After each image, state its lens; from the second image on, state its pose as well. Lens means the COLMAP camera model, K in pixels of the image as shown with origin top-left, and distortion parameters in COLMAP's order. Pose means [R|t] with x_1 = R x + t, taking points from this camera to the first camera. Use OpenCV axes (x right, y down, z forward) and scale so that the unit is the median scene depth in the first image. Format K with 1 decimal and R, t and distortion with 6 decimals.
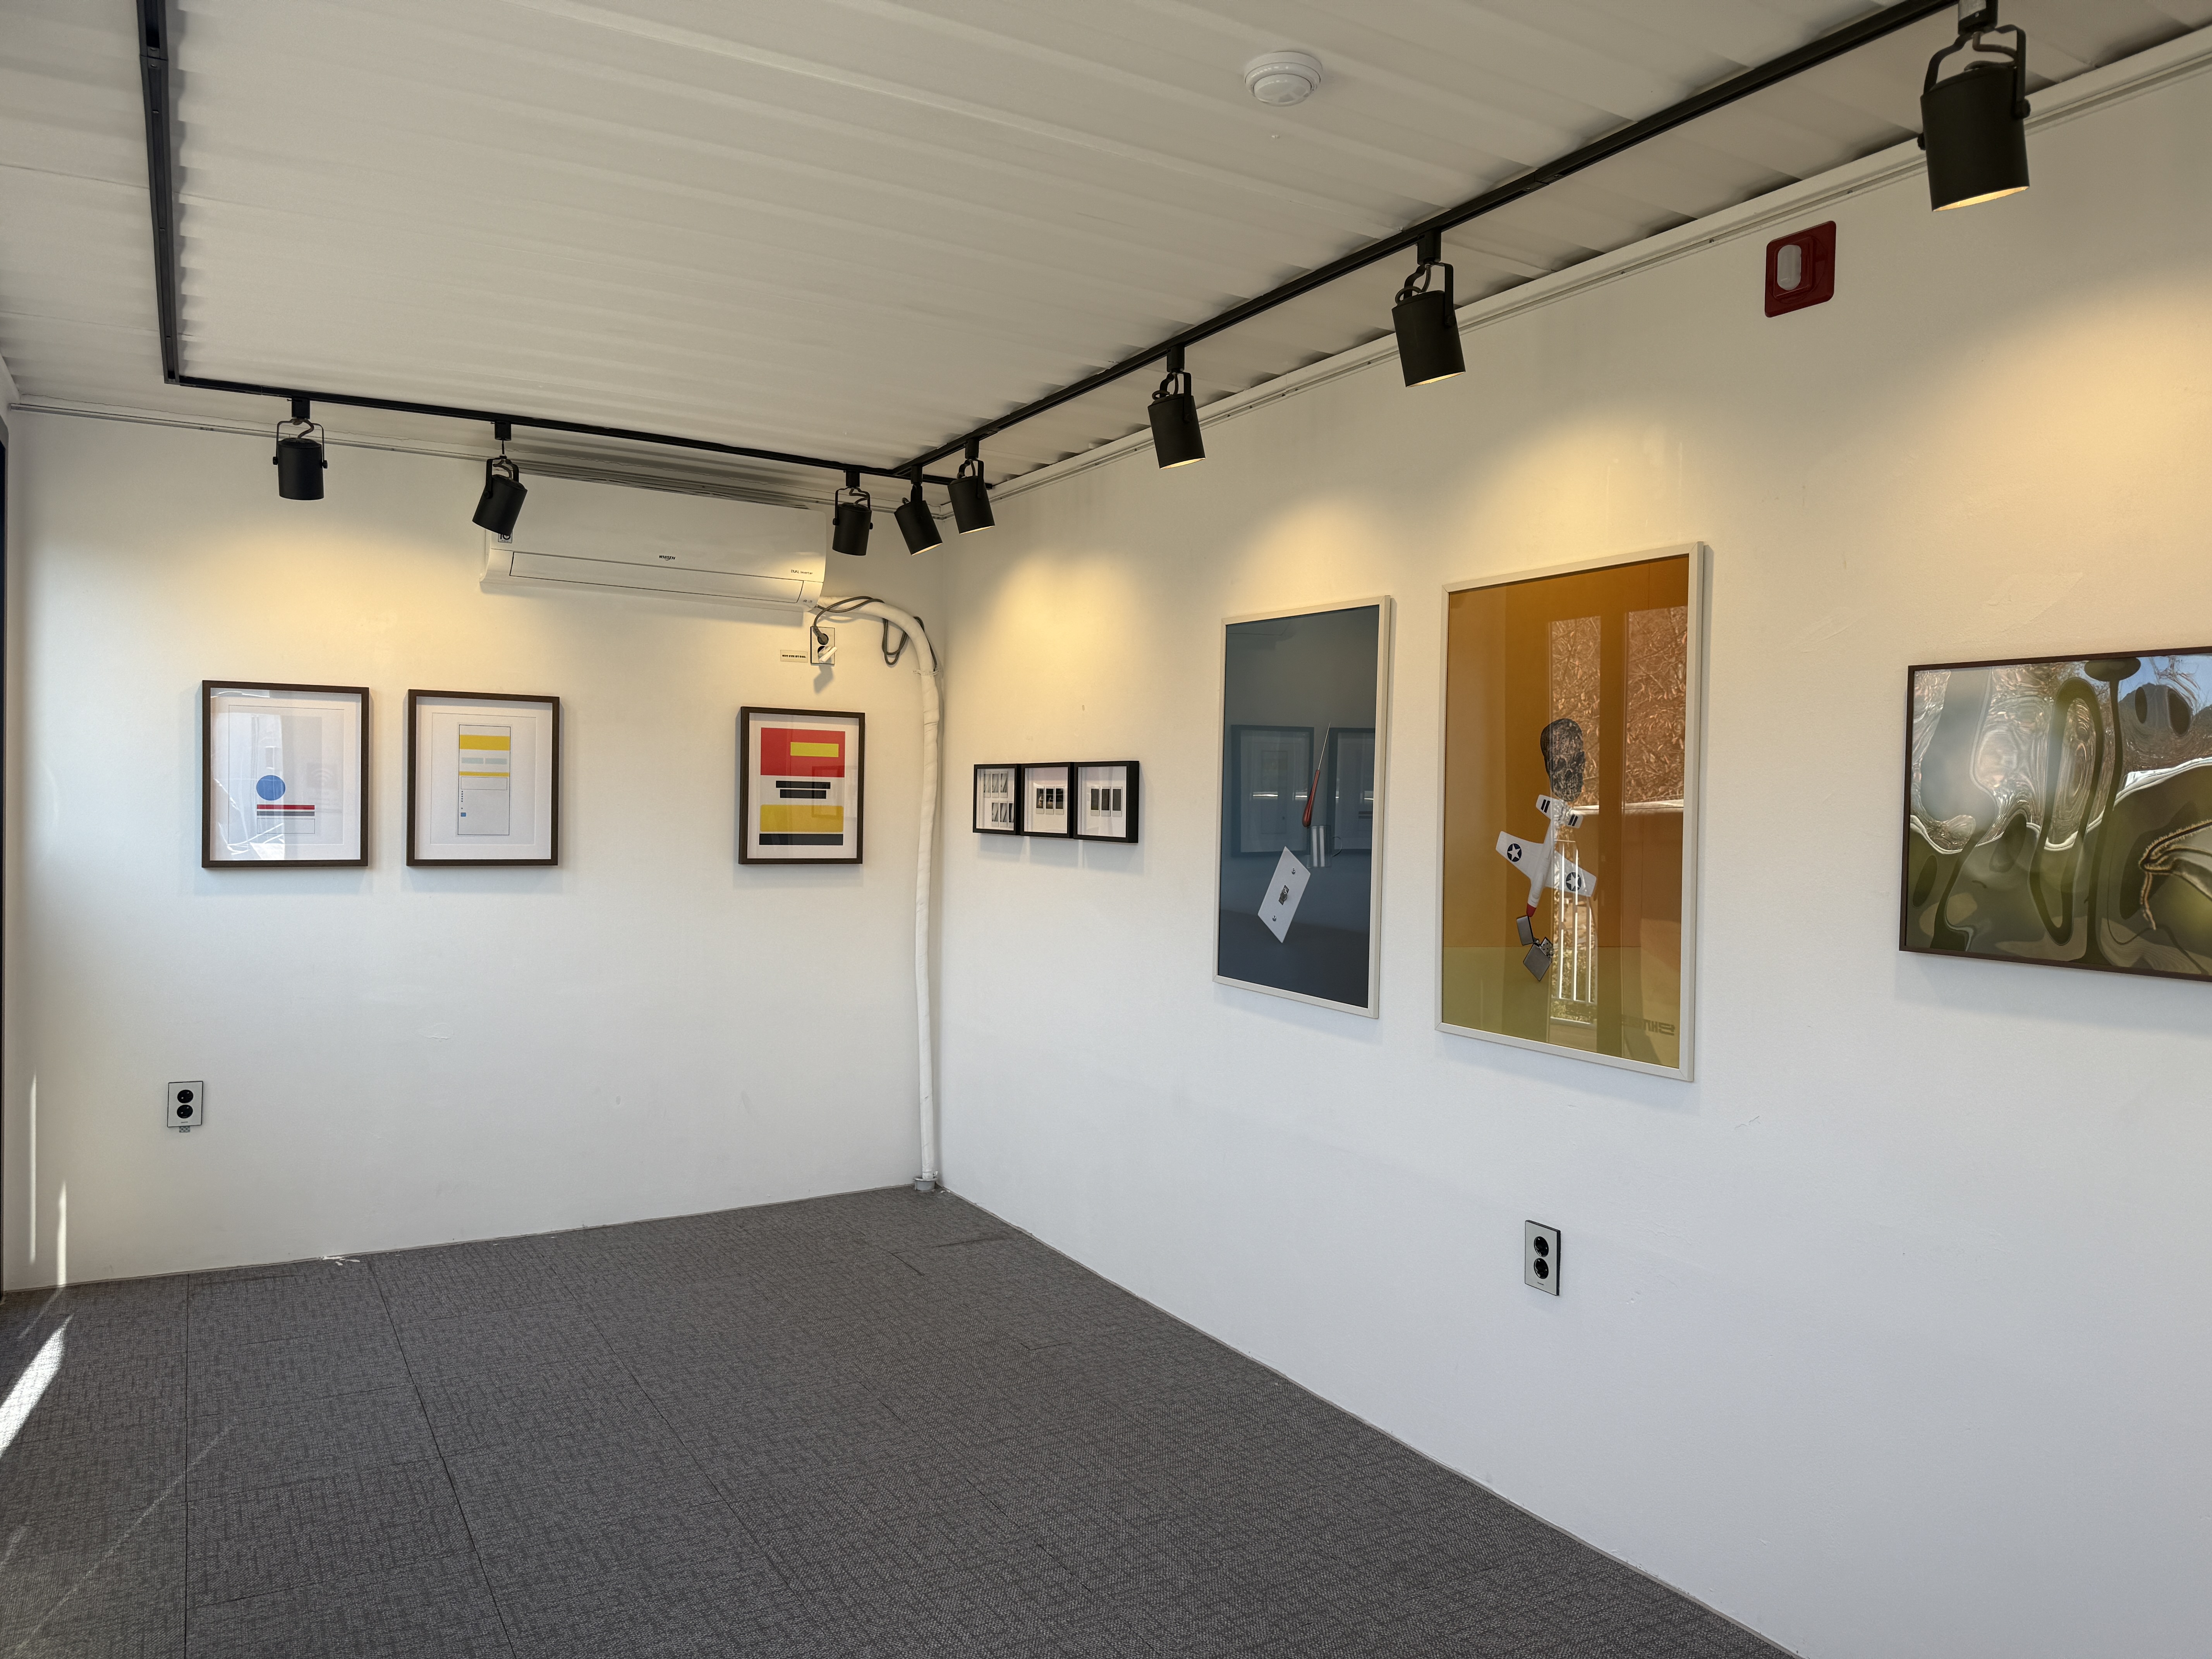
lens RADIAL K [[1564.2, 0, 1094.7], [0, 1564.2, 825.4], [0, 0, 1]] dist [0.003054, -0.000370]
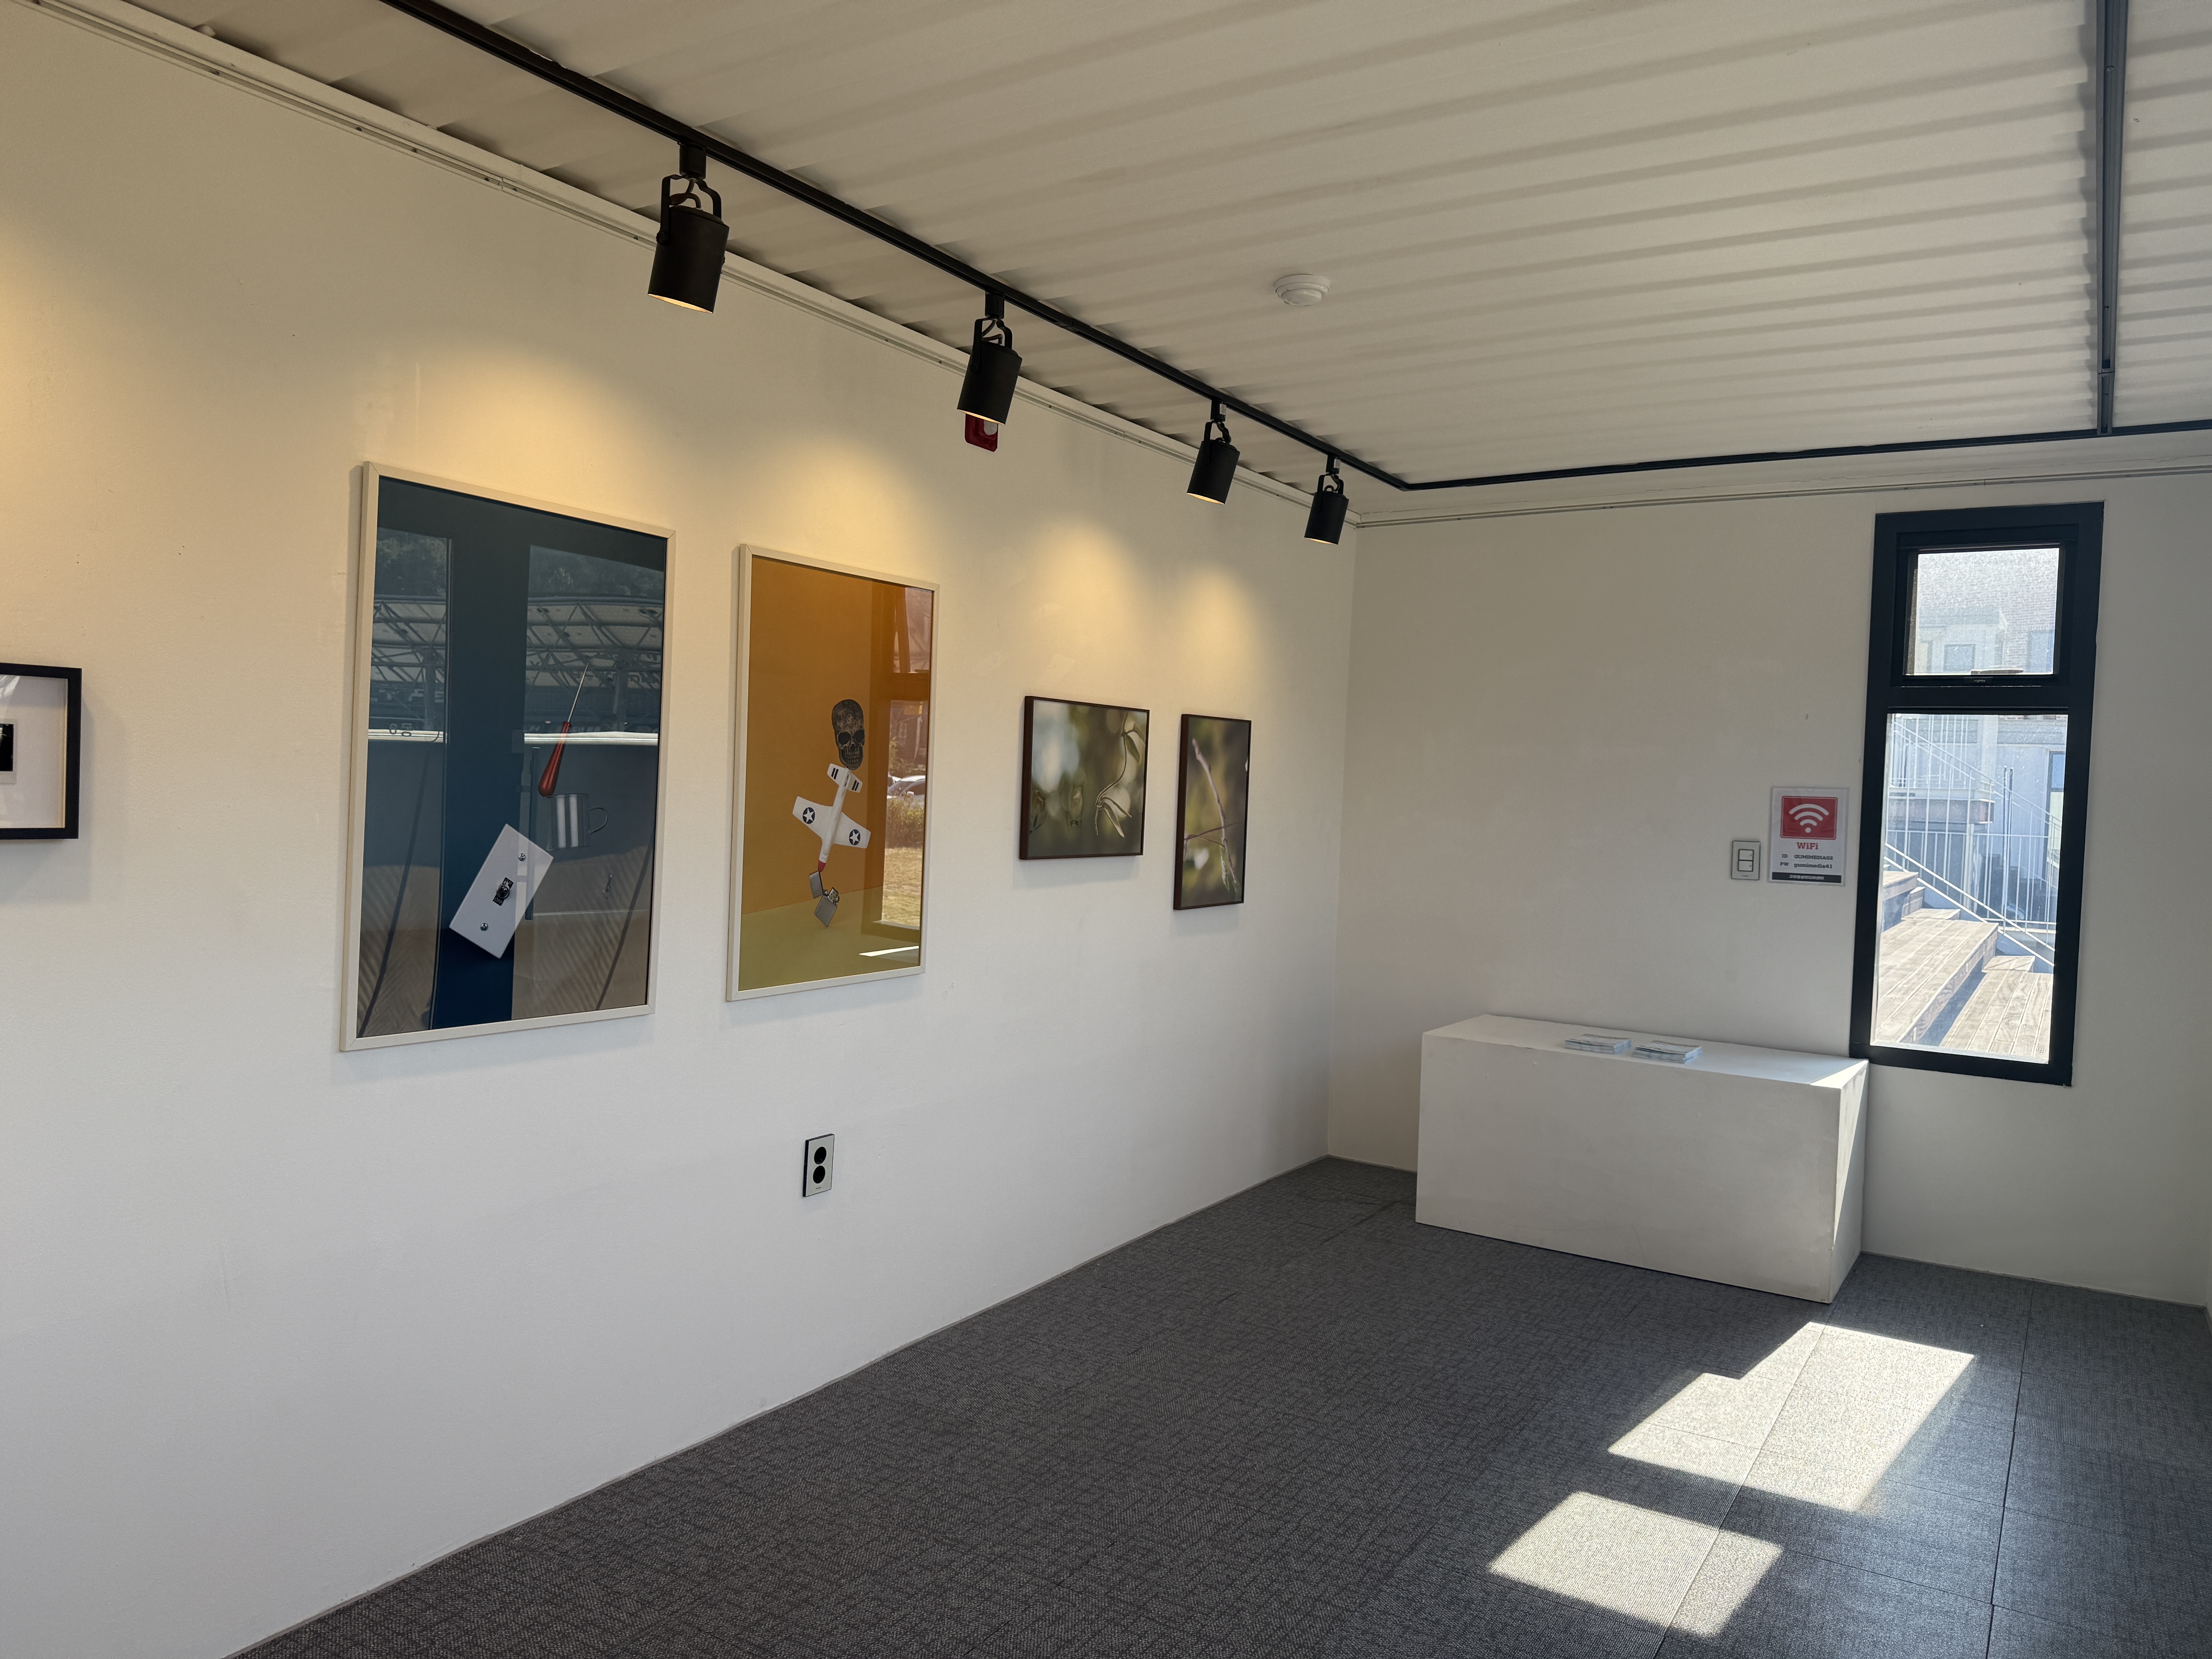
lens RADIAL K [[1564.2, 0, 1094.7], [0, 1564.2, 825.4], [0, 0, 1]] dist [0.003054, -0.000370]
pose [[-0.473807, -0.056738, 0.878799, -0.797923], [-0.025792, 0.998388, 0.050554, -0.036655], [-0.880251, 0.001287, -0.474507, 1.353636]]
